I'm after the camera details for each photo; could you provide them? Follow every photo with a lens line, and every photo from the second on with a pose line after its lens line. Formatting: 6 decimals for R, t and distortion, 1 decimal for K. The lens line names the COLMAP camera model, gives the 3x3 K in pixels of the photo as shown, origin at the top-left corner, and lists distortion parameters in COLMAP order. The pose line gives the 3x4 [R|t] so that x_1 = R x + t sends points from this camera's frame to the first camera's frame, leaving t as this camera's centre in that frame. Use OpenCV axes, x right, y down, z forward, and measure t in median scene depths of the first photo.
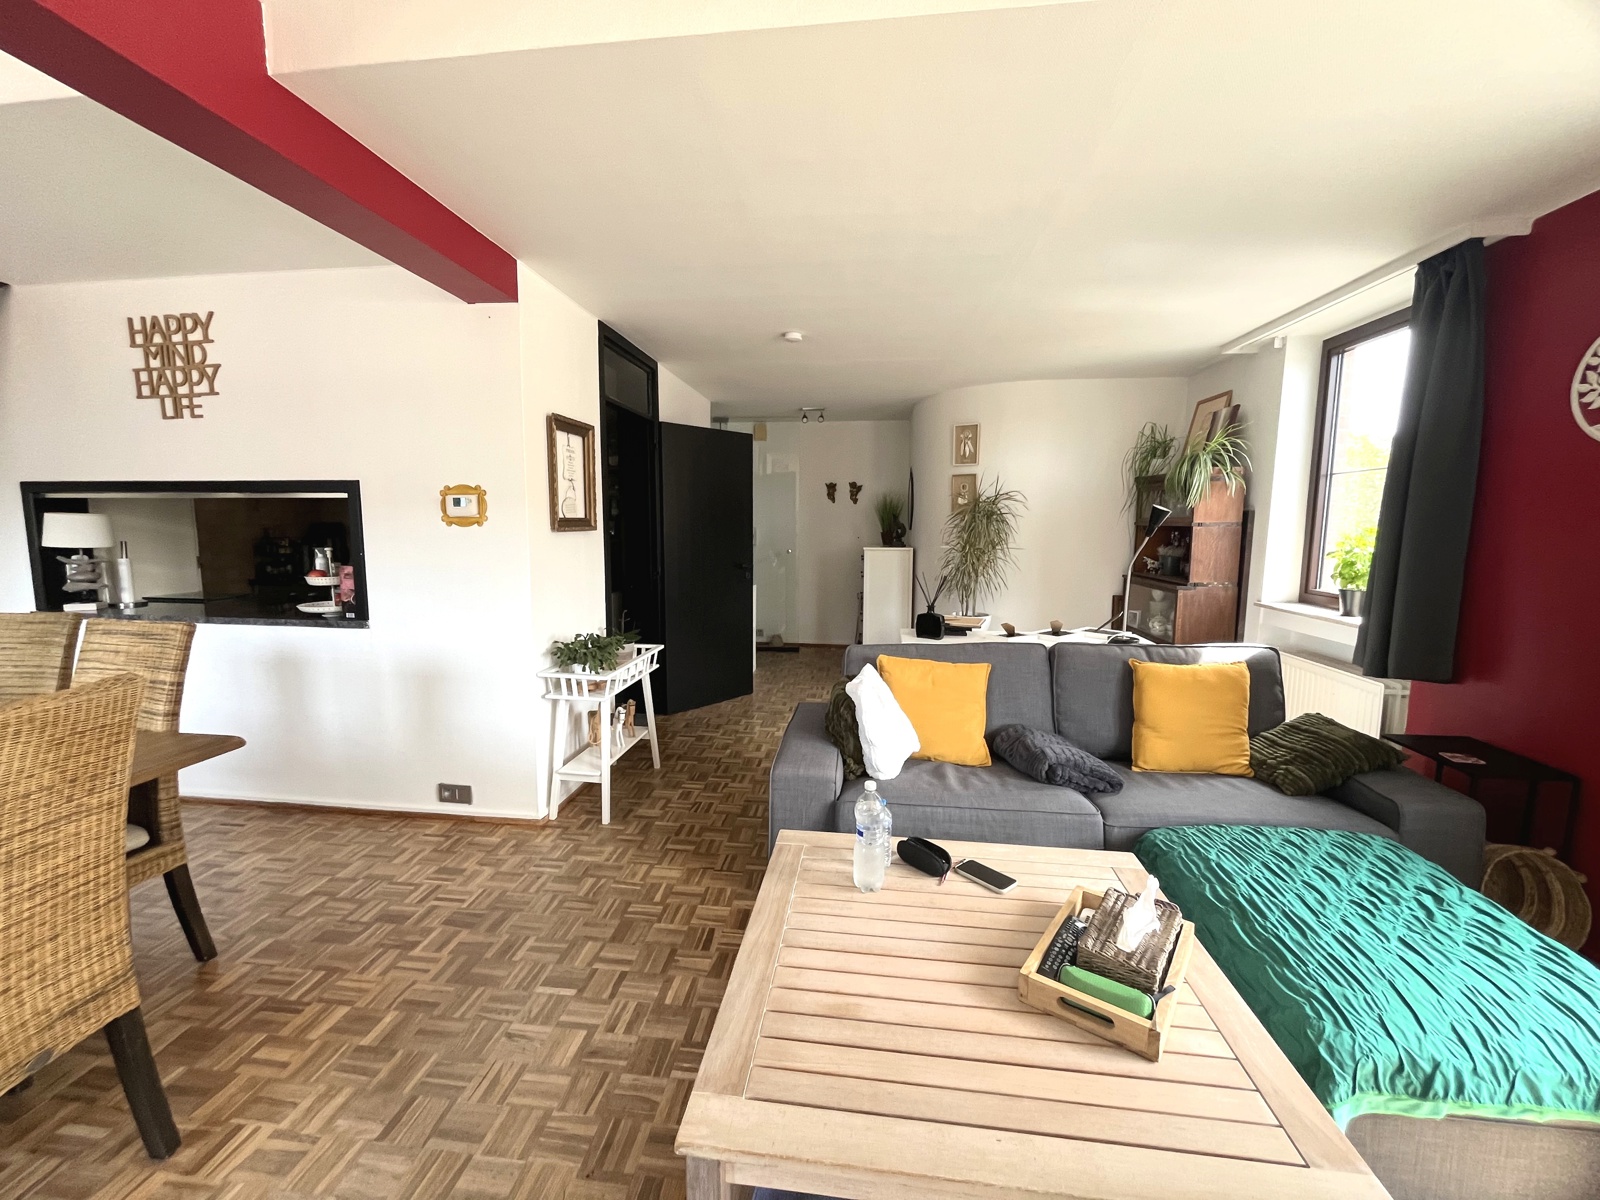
lens RADIAL K [[650.1, 0, 799.0], [0, 650.1, 599.4], [0, 0, 1]] dist [-0.003876, 0.000447]
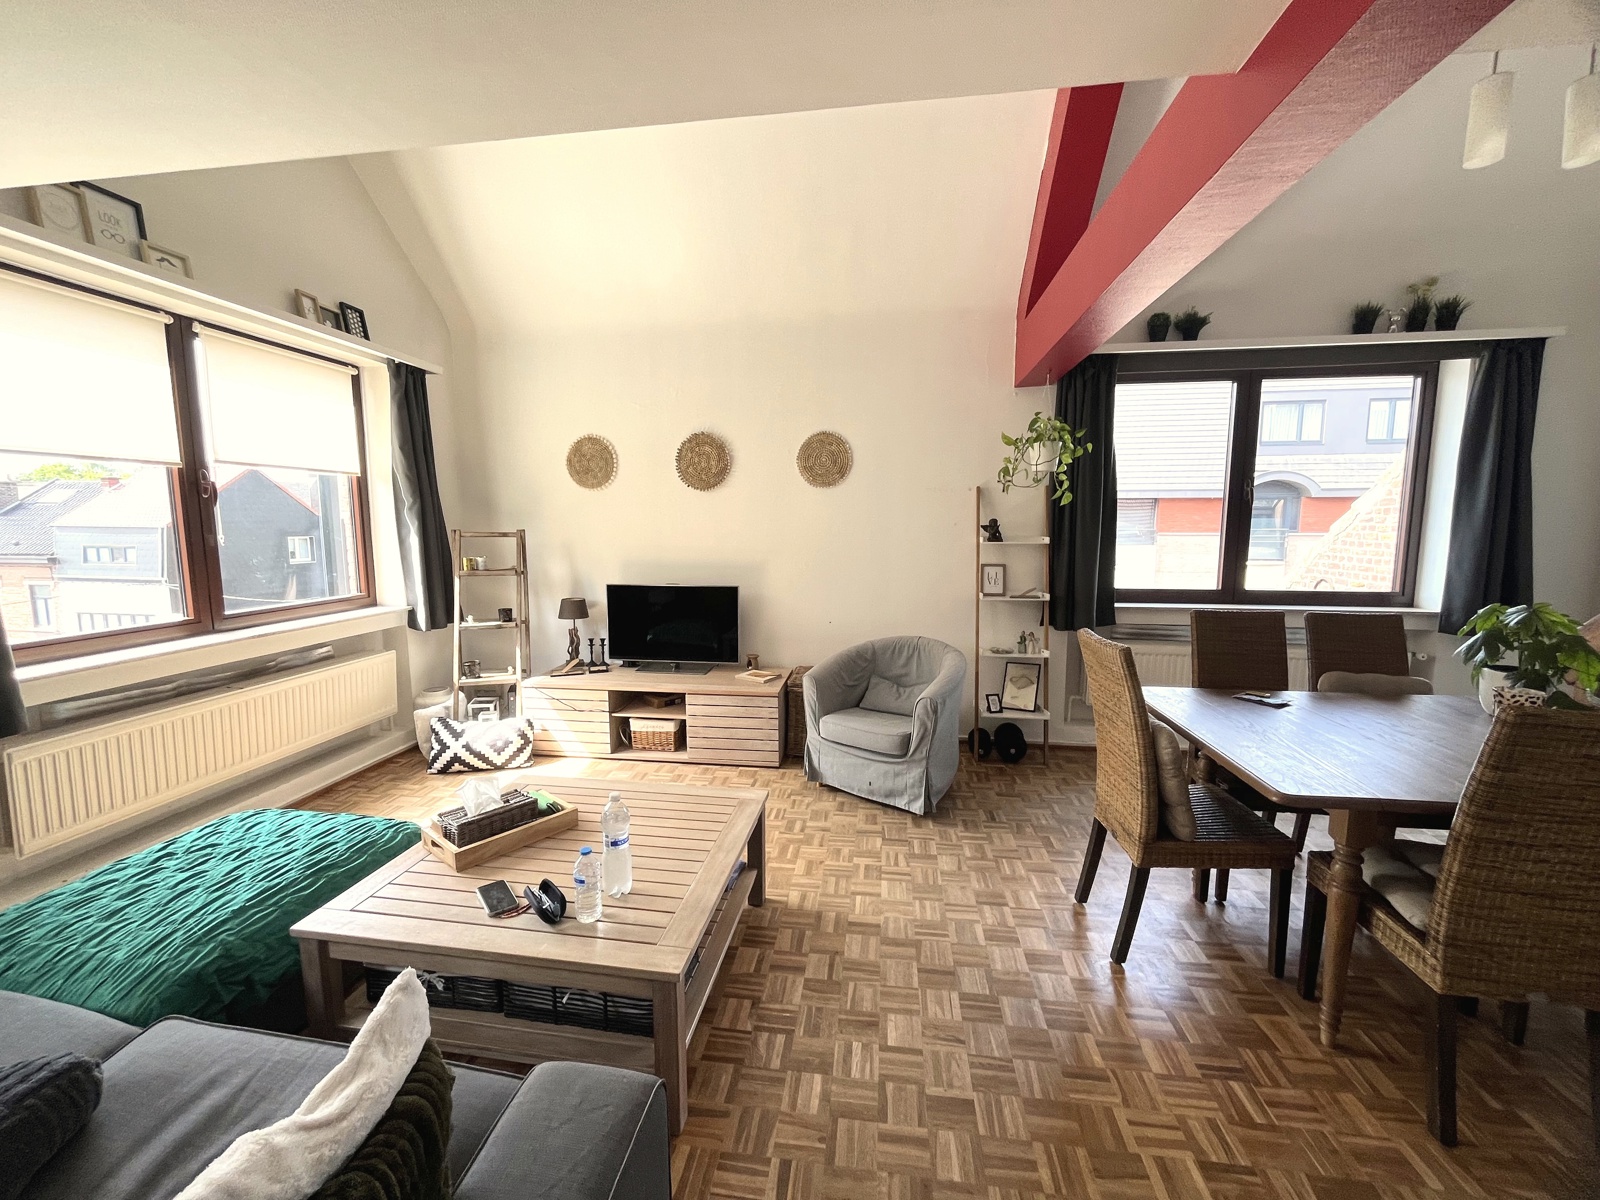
lens RADIAL K [[650.1, 0, 801.0], [0, 650.1, 592.0], [0, 0, 1]] dist [-0.003876, 0.000447]
pose [[-0.999727, -0.008102, 0.021895, -0.125303], [-0.002982, 0.974487, 0.224426, -0.164218], [-0.023155, 0.224300, -0.974245, 1.132560]]
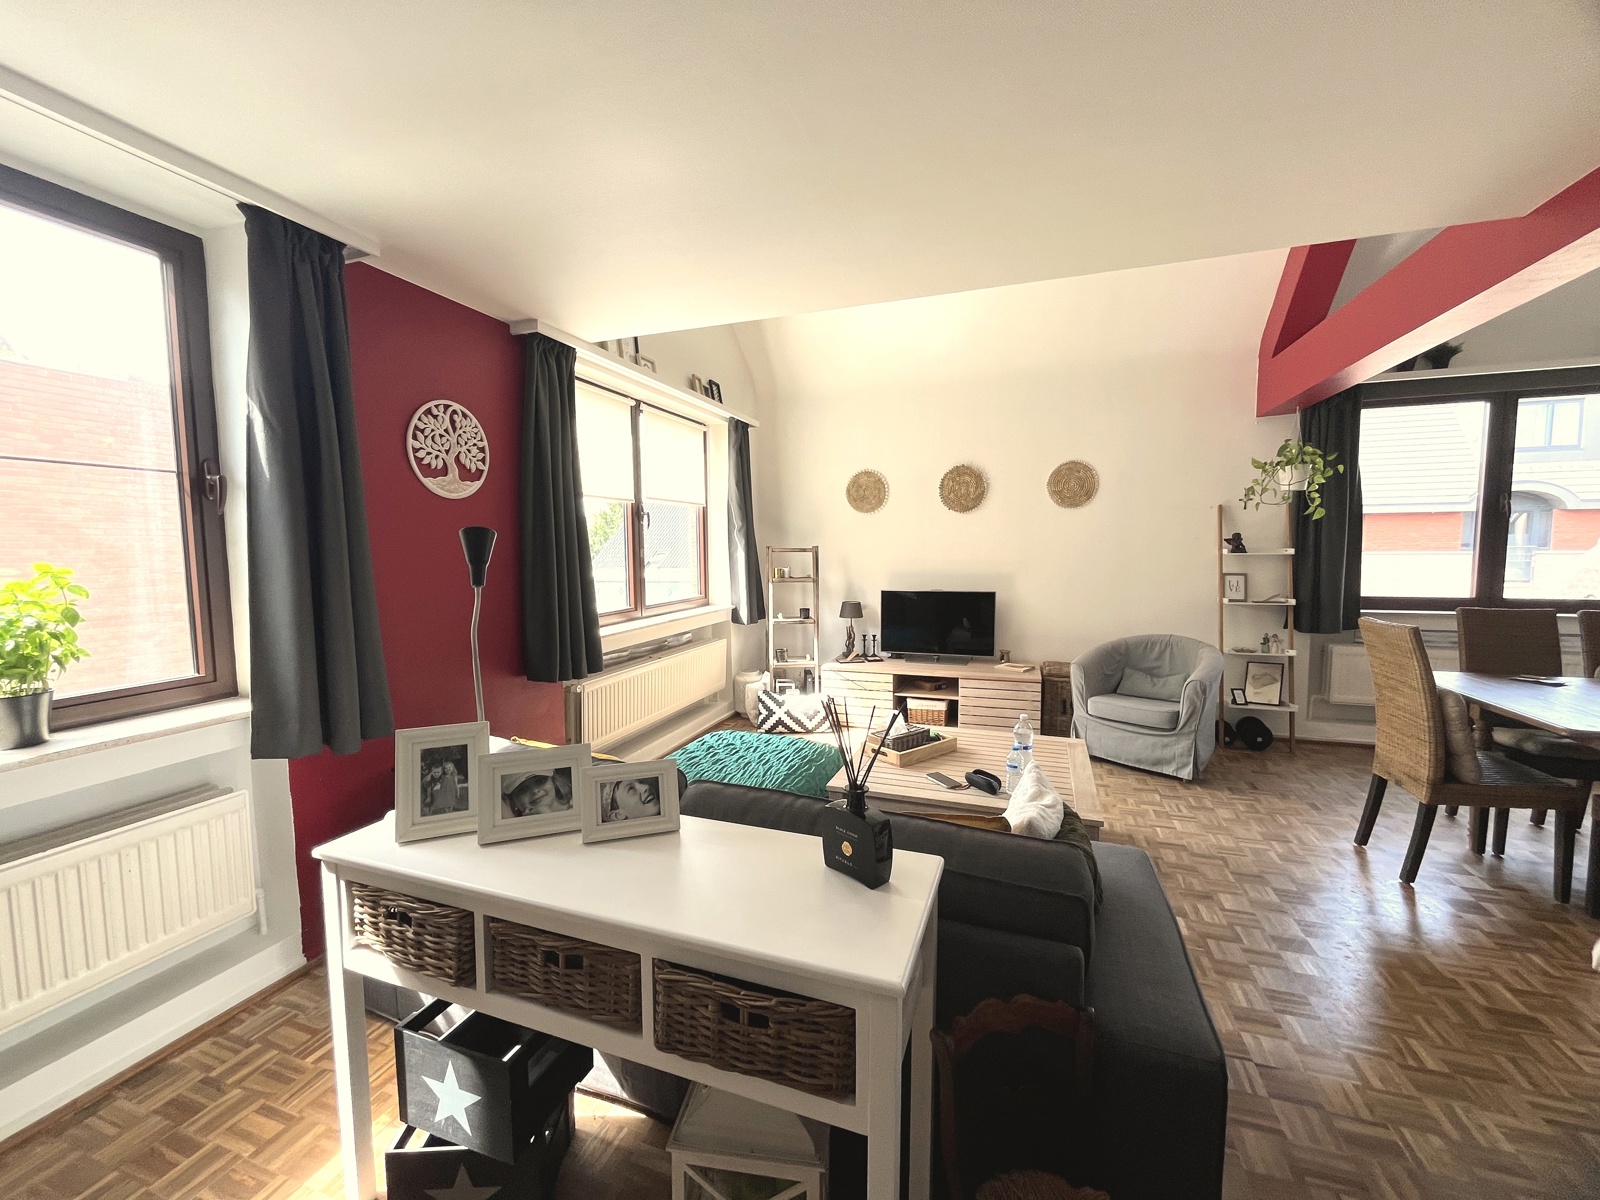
lens RADIAL K [[650.1, 0, 800.7], [0, 650.1, 594.0], [0, 0, 1]] dist [-0.003876, 0.000447]
pose [[-0.974844, -0.014304, 0.222427, 0.169300], [0.028900, 0.981403, 0.189773, -0.189293], [-0.221005, 0.191427, -0.956301, 1.492679]]
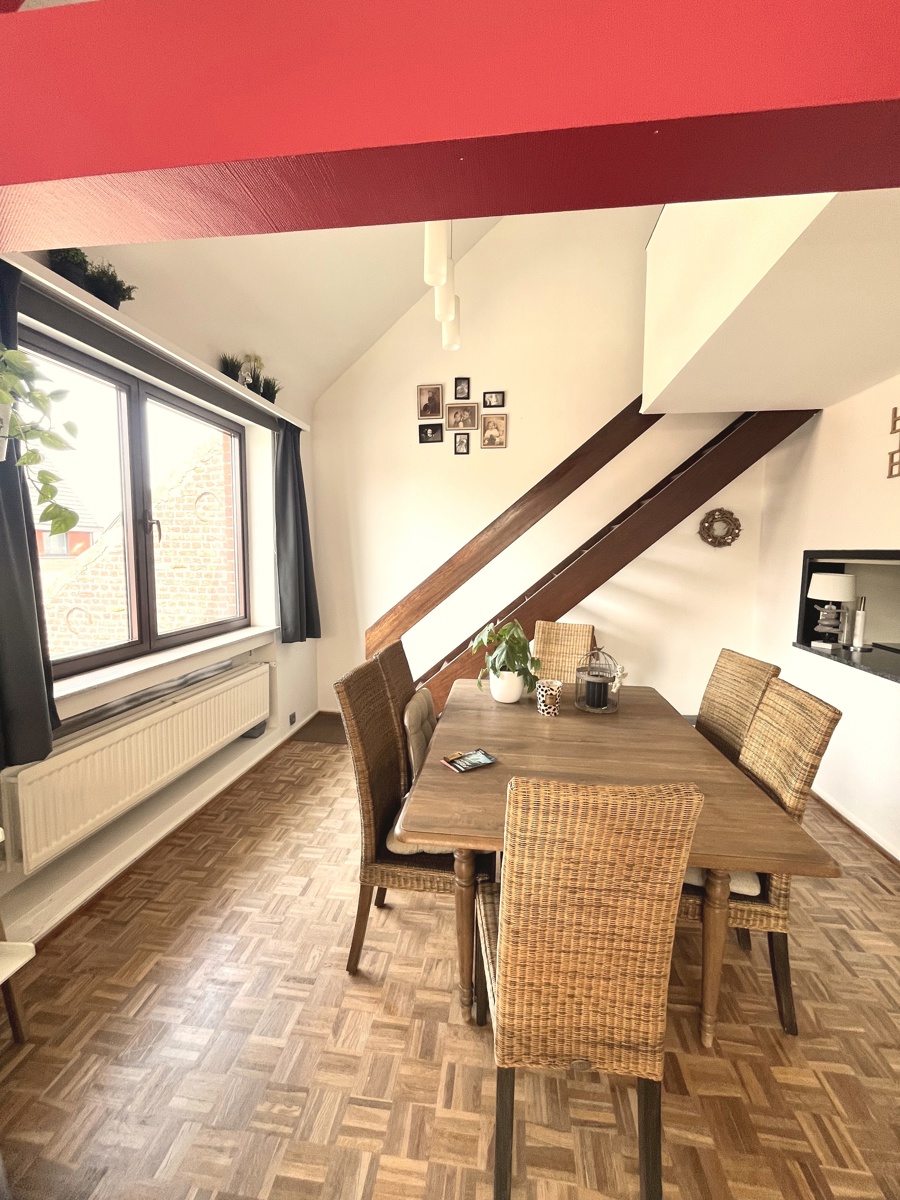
lens RADIAL K [[487.6, 0, 447.9], [0, 487.6, 597.6], [0, 0, 1]] dist [-0.003876, 0.000447]
pose [[-0.013645, 0.088402, -0.995991, -0.145721], [-0.128842, 0.987625, 0.089425, -0.081599], [0.991571, 0.129545, -0.002086, 0.269044]]
